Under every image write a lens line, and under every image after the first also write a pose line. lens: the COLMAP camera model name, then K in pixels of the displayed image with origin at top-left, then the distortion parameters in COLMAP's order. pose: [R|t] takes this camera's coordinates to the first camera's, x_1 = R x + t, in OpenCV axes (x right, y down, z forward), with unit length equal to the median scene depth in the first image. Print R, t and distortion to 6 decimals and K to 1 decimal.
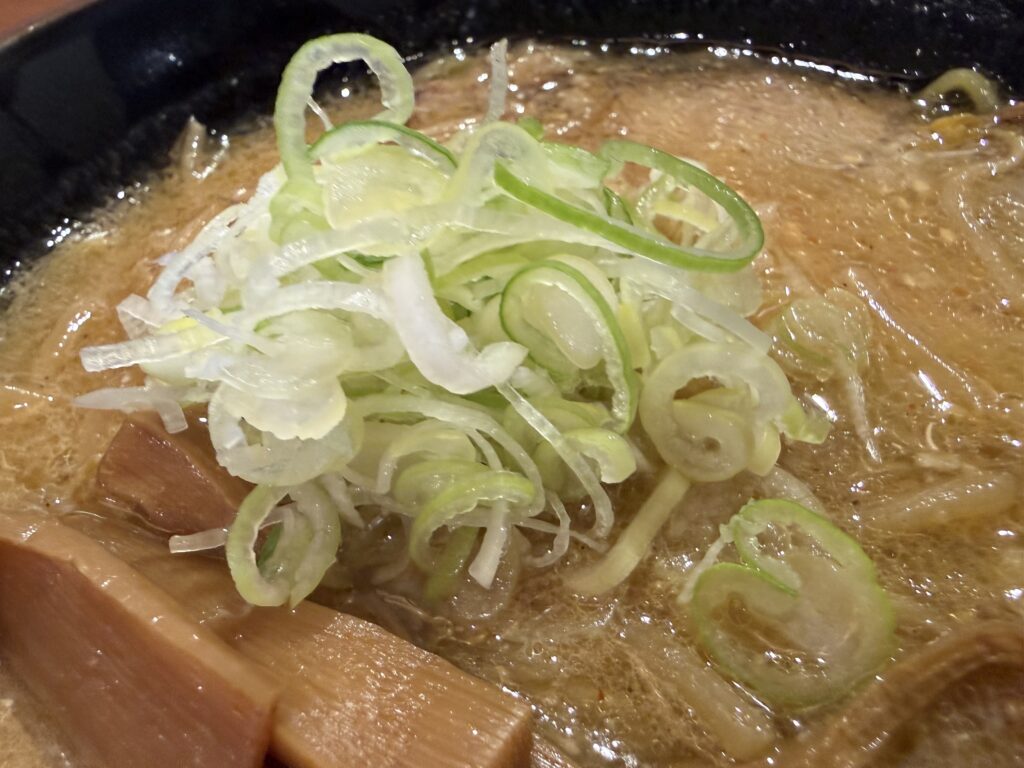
lens RADIAL K [[769.0, 0, 512.0], [0, 769.0, 382.0], [0, 0, 1]] dist [0.005790, -0.003462]
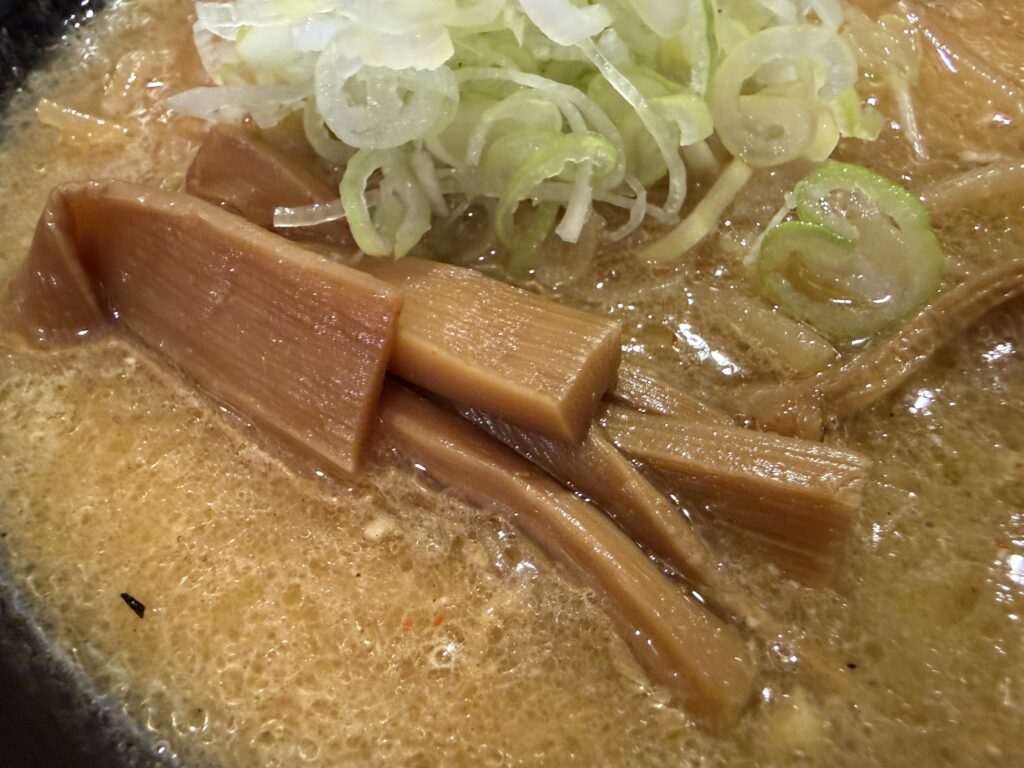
lens RADIAL K [[769.0, 0, 511.4], [0, 769.0, 385.1], [0, 0, 1]] dist [0.005790, -0.003462]
pose [[0.999841, 0.003979, 0.017385, -0.131842], [-0.006075, 0.992479, 0.122262, 0.317283], [-0.016768, -0.122348, 0.992346, -0.106723]]
